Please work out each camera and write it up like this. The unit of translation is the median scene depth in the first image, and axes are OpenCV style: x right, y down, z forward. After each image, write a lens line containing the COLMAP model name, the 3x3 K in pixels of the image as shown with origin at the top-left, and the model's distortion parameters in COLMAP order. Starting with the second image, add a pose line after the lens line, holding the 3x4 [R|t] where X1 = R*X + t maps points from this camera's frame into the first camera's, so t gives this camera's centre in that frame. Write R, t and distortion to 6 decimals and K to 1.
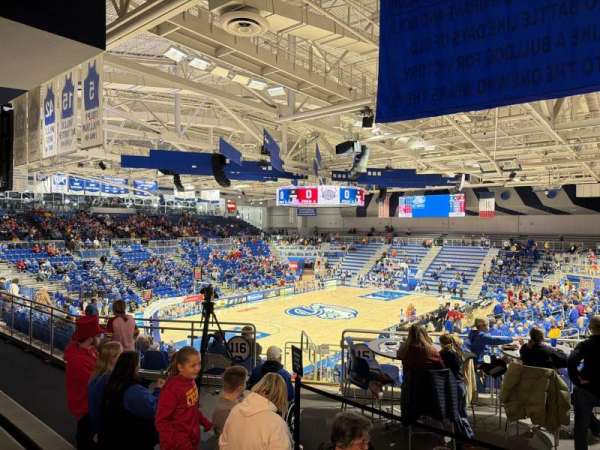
lens RADIAL K [[416.6, 0, 301.9], [0, 416.6, 227.0], [0, 0, 1]] dist [0.122649, -0.185833]
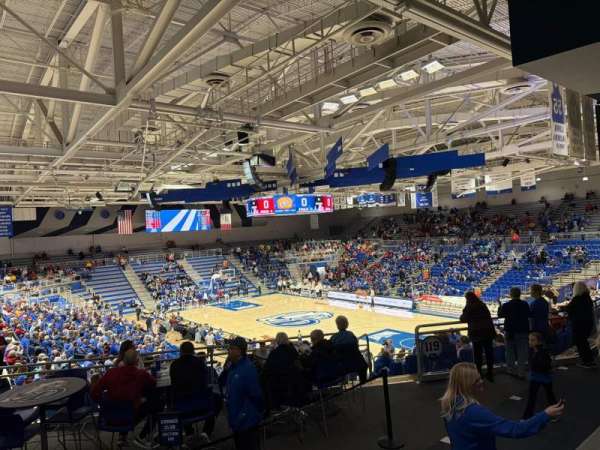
lens RADIAL K [[416.6, 0, 301.9], [0, 416.6, 227.0], [0, 0, 1]] dist [0.122649, -0.185833]
pose [[0.214890, -0.008724, 0.976599, -0.691419], [0.066970, 0.997738, -0.005824, -0.009155], [-0.974339, 0.066655, 0.214988, 0.561703]]
